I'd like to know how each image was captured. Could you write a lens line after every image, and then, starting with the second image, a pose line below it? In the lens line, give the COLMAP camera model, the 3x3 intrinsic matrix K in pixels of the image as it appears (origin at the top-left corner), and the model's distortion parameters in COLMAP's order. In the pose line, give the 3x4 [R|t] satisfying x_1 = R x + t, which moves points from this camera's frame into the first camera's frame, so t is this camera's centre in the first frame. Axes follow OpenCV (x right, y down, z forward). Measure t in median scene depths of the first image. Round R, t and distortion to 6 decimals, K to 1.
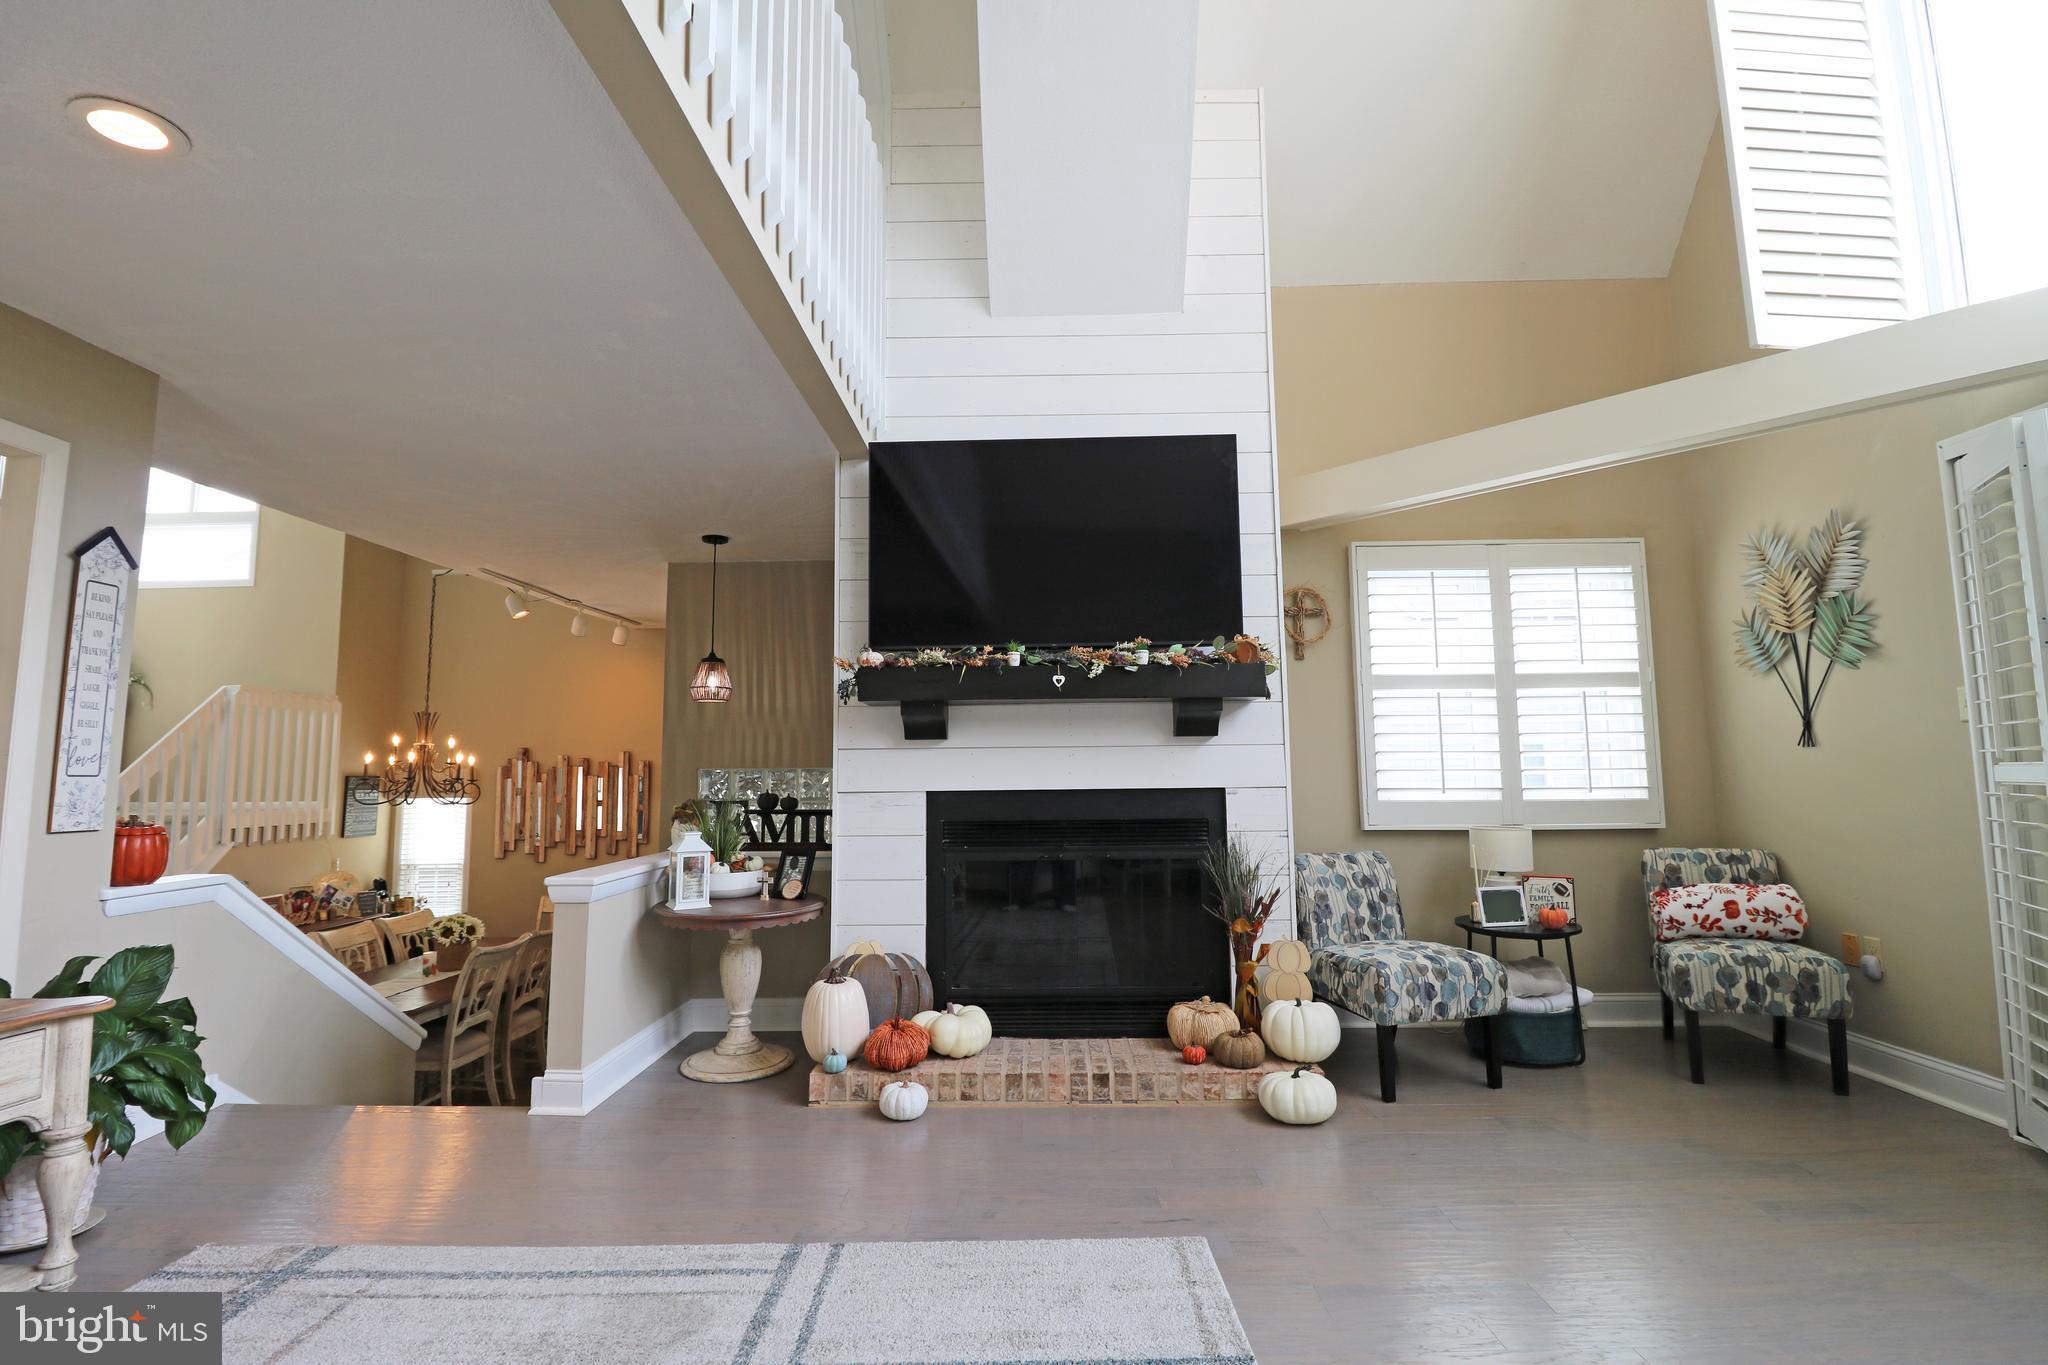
lens RADIAL K [[949.8, 0, 1025.7], [0, 949.8, 677.0], [0, 0, 1]] dist [-0.001124, -0.012209]
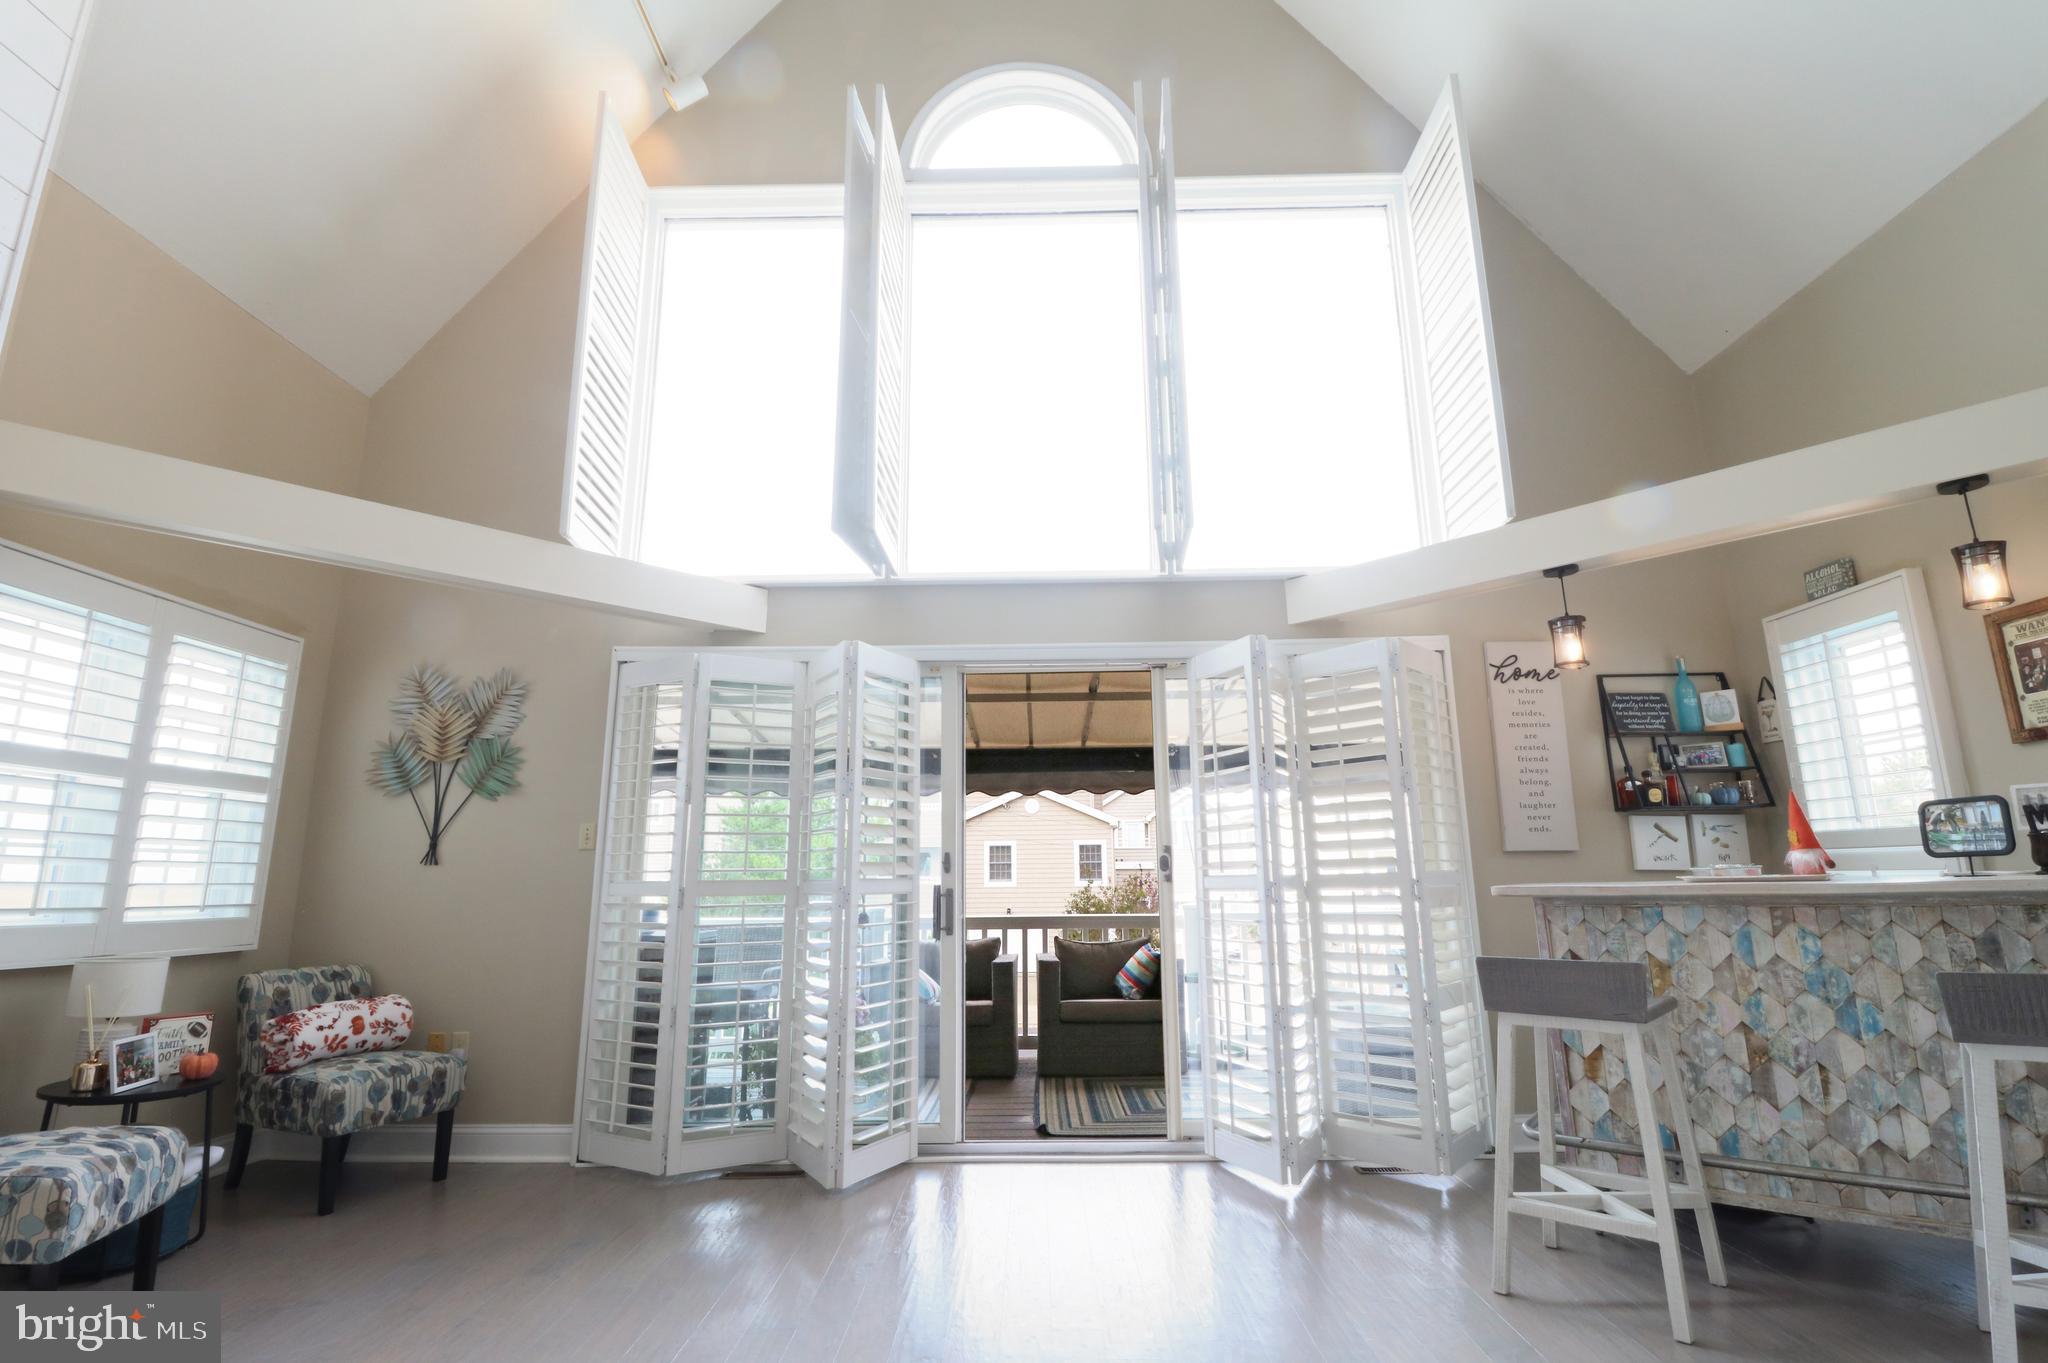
lens RADIAL K [[953.7, 0, 1035.3], [0, 953.7, 673.5], [0, 0, 1]] dist [0.000052, -0.011853]
pose [[-0.007031, 0.217370, 0.976064, -0.335277], [-0.095188, 0.971510, -0.217041, 0.030098], [-0.995435, -0.094435, 0.013860, 0.293186]]
